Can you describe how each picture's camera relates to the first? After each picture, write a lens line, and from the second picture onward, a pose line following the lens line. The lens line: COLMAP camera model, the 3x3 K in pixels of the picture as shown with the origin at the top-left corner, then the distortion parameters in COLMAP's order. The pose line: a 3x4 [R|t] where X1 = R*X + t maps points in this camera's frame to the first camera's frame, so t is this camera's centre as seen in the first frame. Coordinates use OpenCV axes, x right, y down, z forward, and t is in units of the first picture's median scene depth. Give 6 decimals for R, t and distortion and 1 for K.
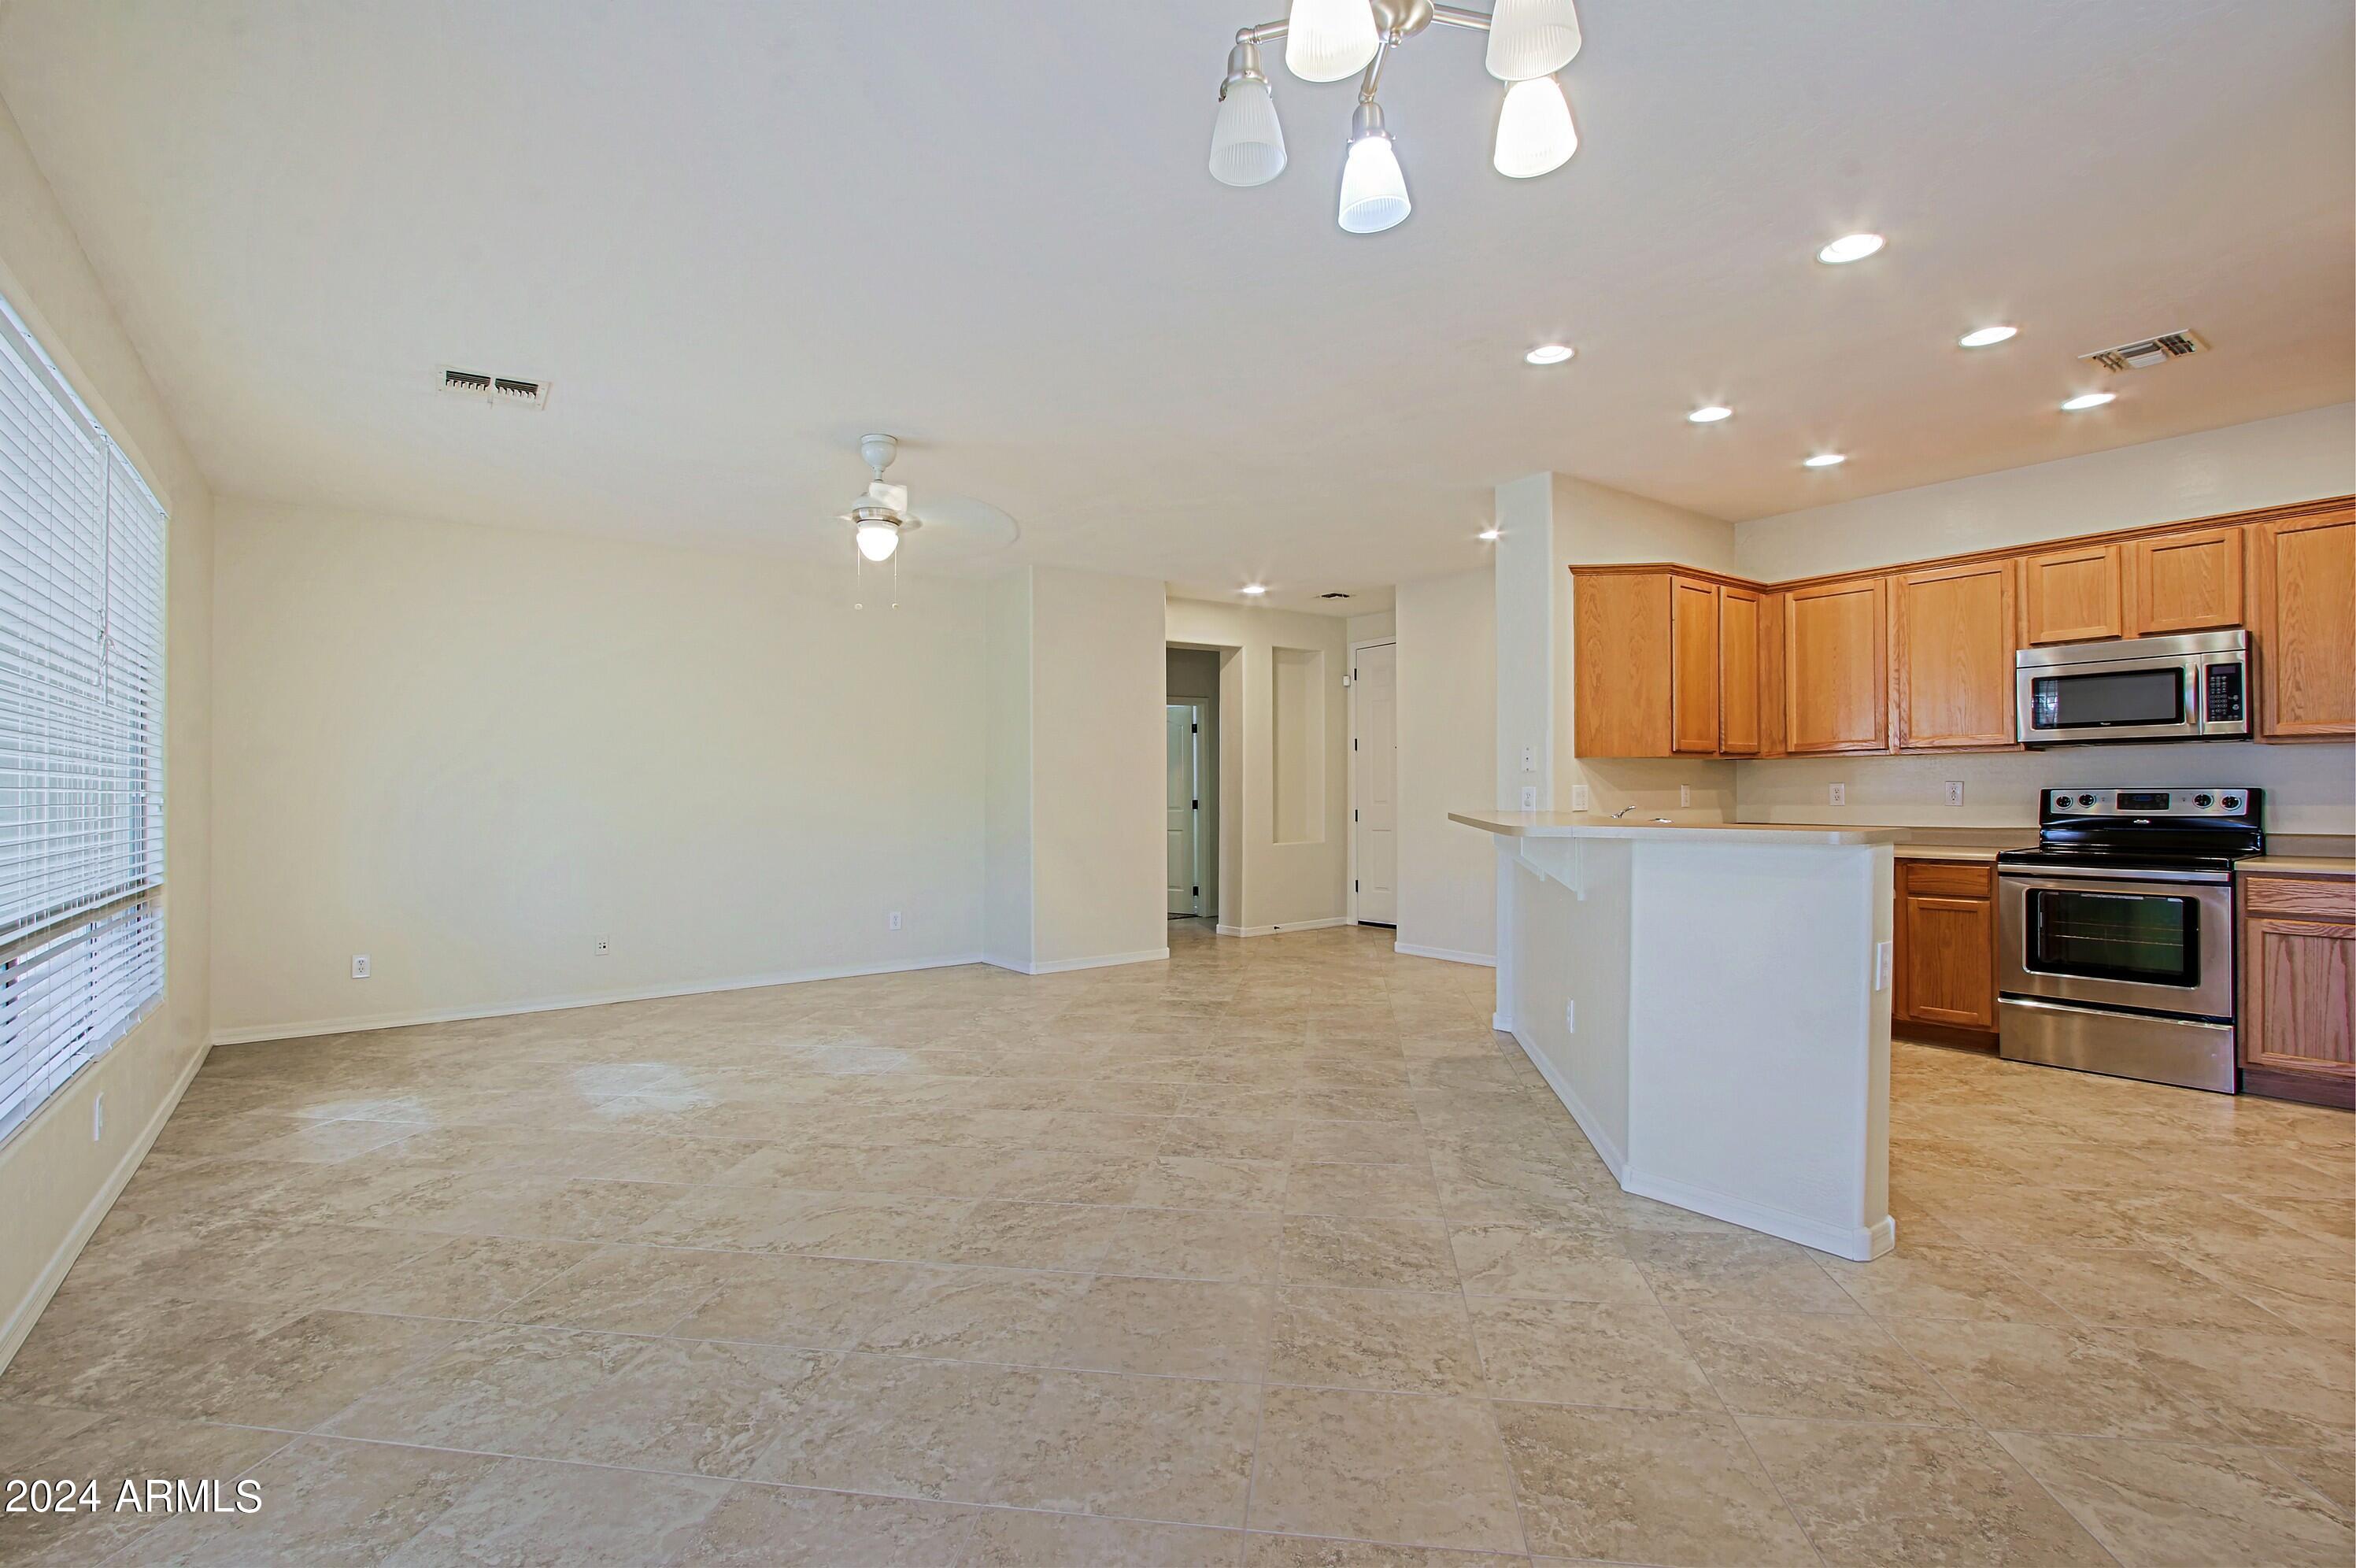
lens RADIAL K [[1098.7, 0, 1145.2], [0, 1098.7, 793.1], [0, 0, 1]] dist [-0.018033, 0.003076]
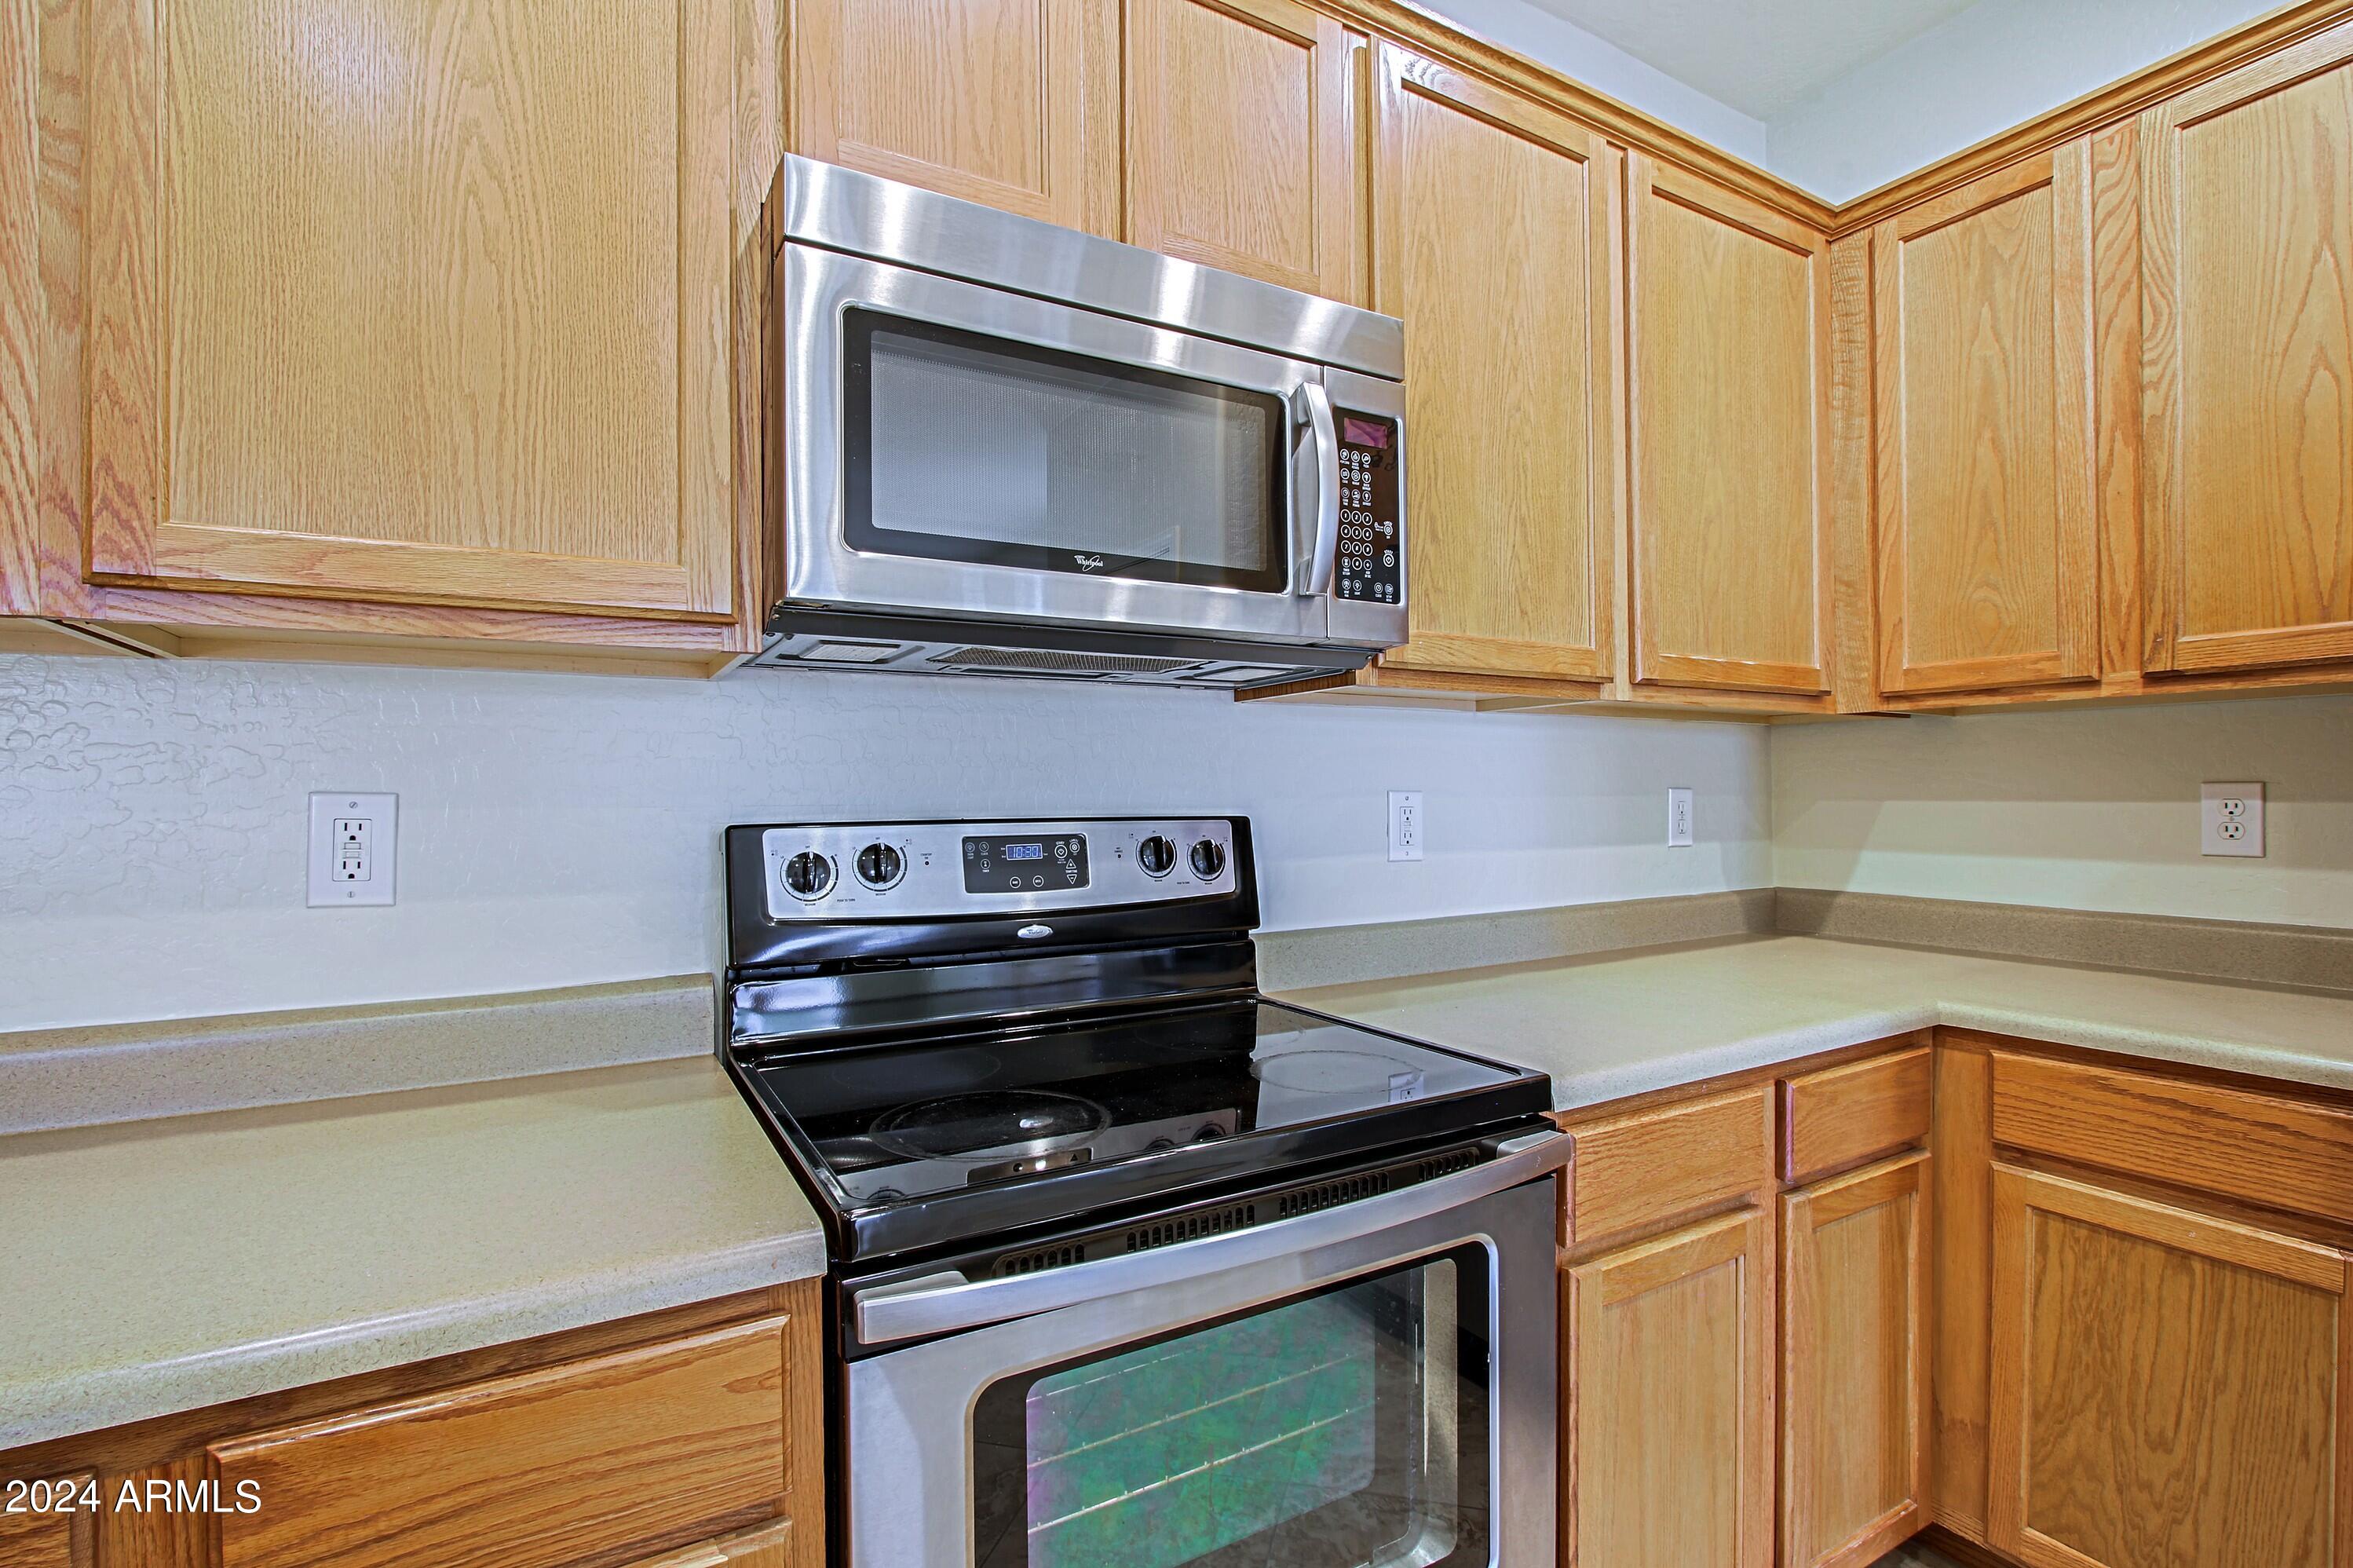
lens RADIAL K [[1097.4, 0, 1176.0], [0, 1097.4, 792.3], [0, 0, 1]] dist [-0.018033, 0.003076]
pose [[0.092125, 0.007508, 0.995719, 0.611245], [0.006998, 0.999942, -0.008187, -0.009029], [-0.995723, 0.007723, 0.092067, 0.917377]]
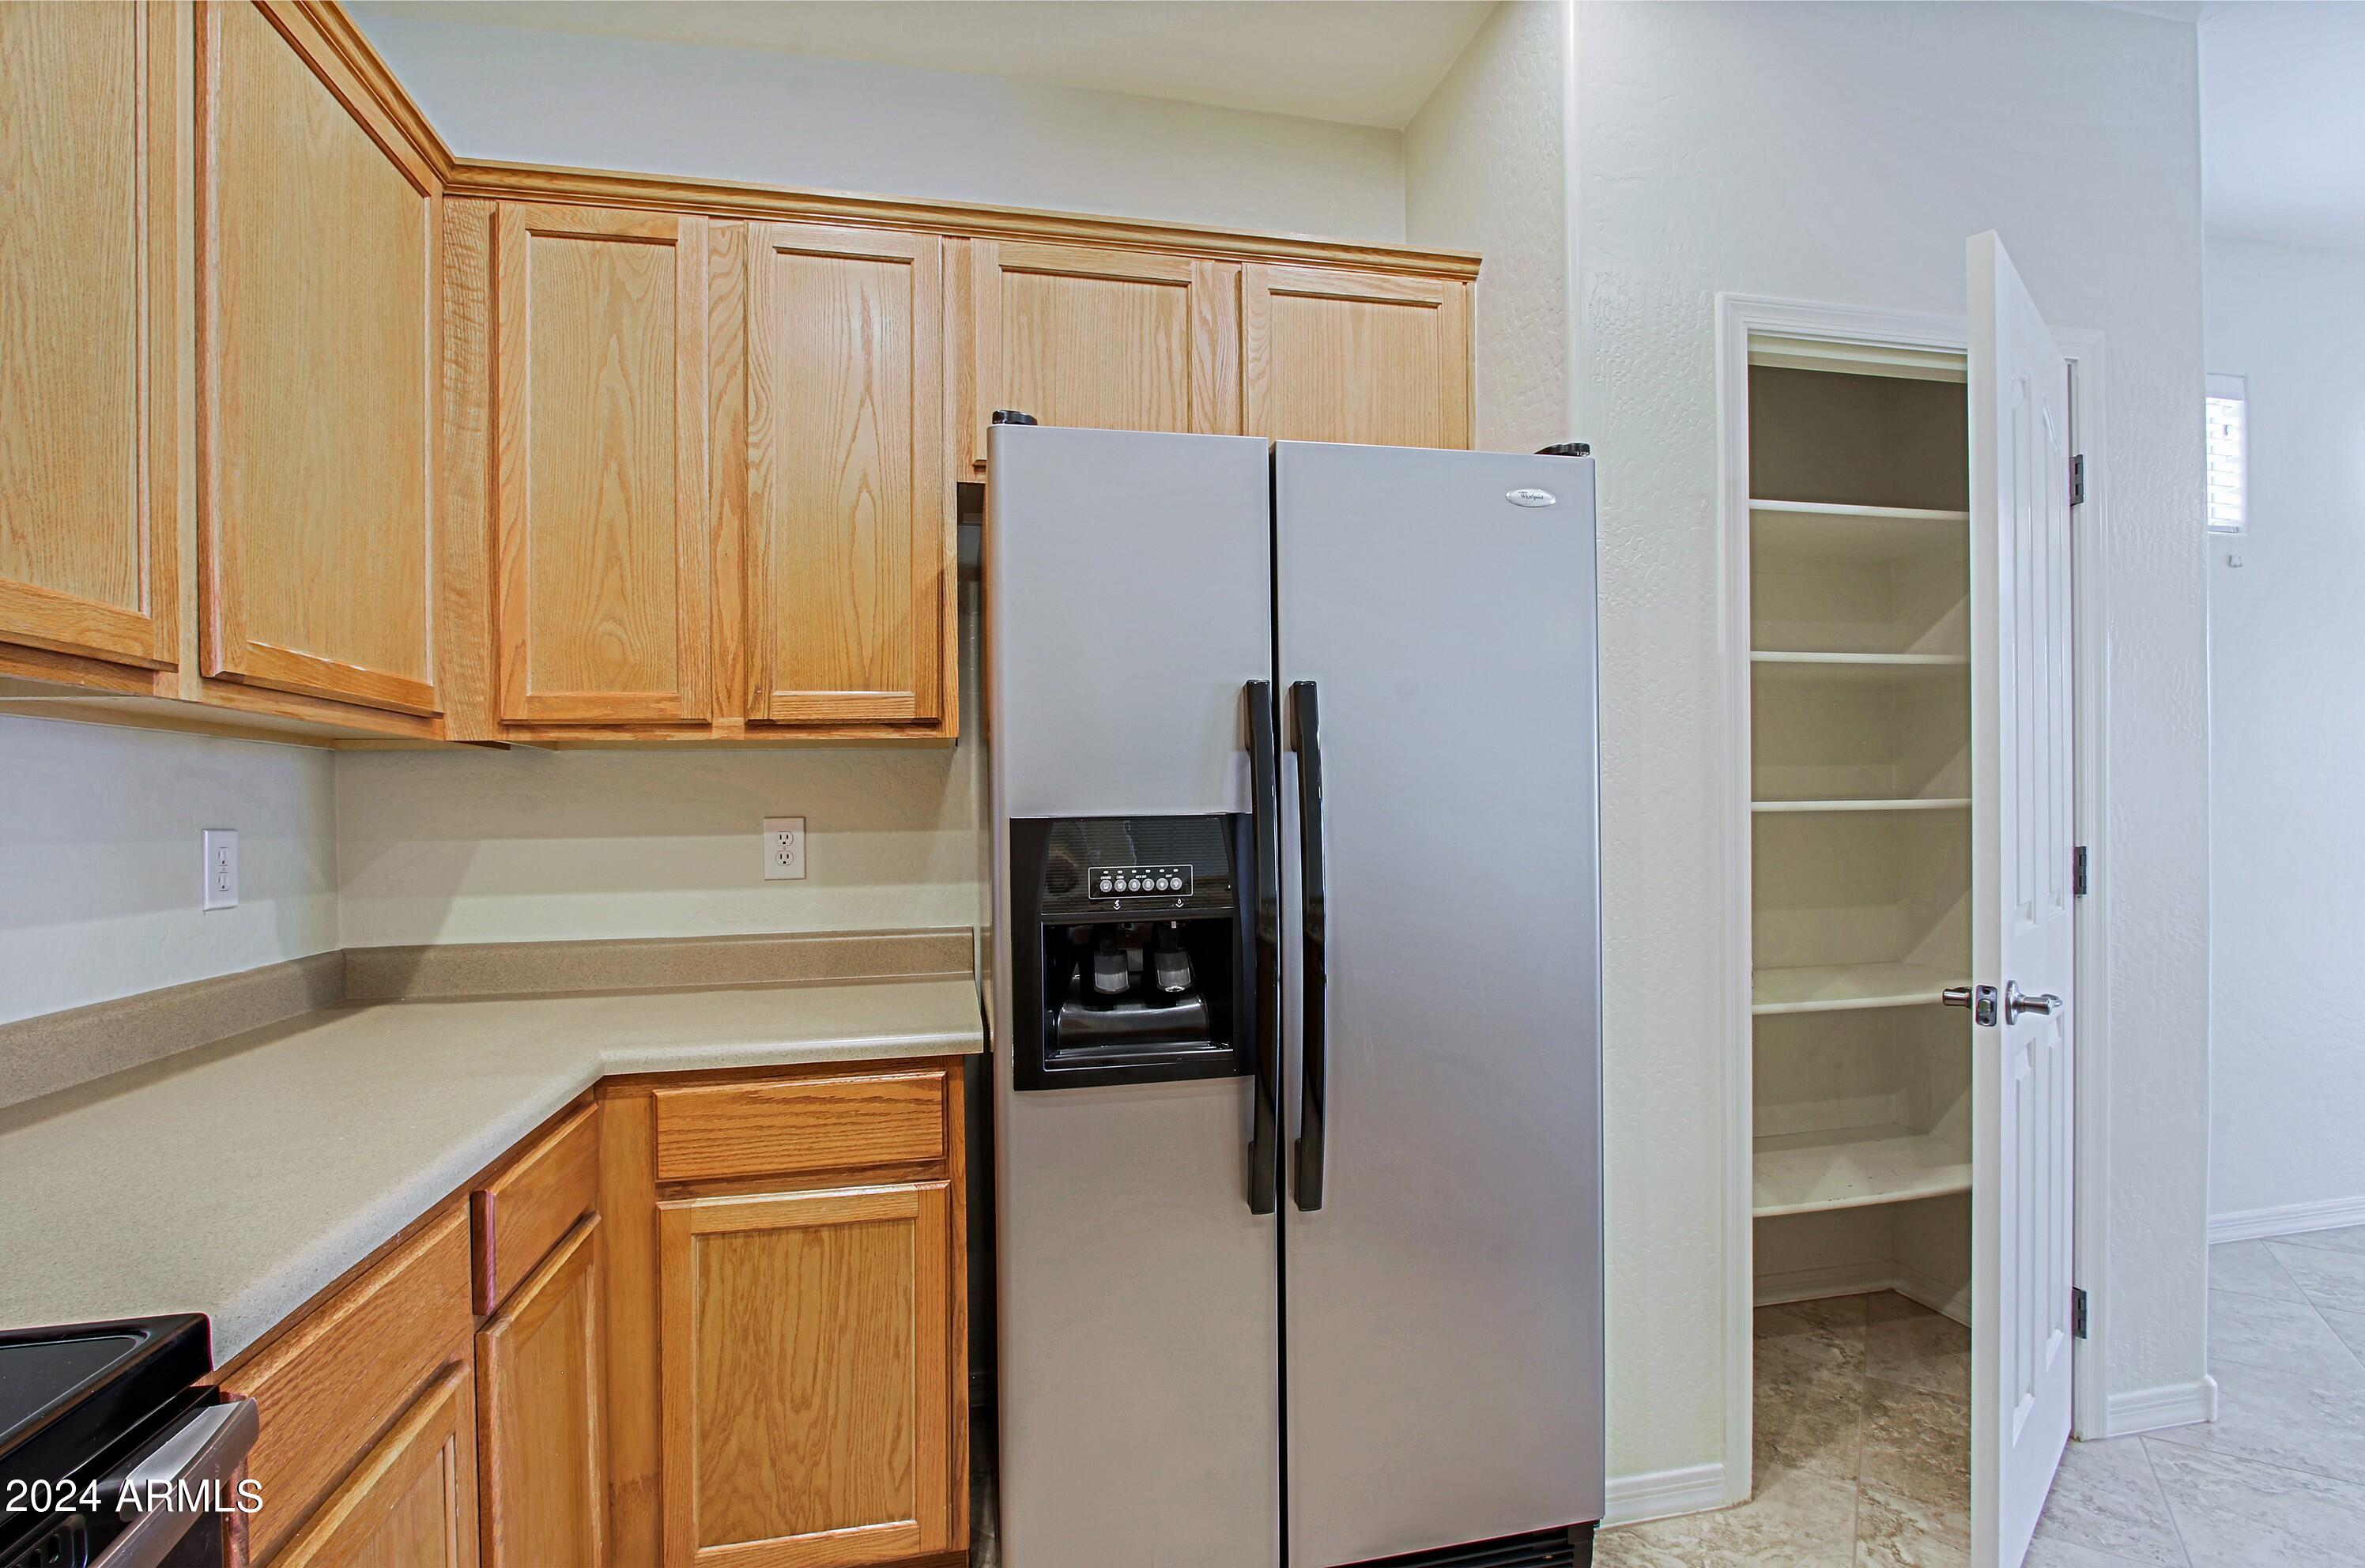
lens RADIAL K [[1102.9, 0, 1241.2], [0, 1102.9, 811.9], [0, 0, 1]] dist [-0.018033, 0.003076]
pose [[-0.916765, 0.023897, 0.398712, 0.666913], [0.025704, 0.999669, -0.000815, -0.010092], [-0.398600, 0.009502, -0.917076, 0.931331]]
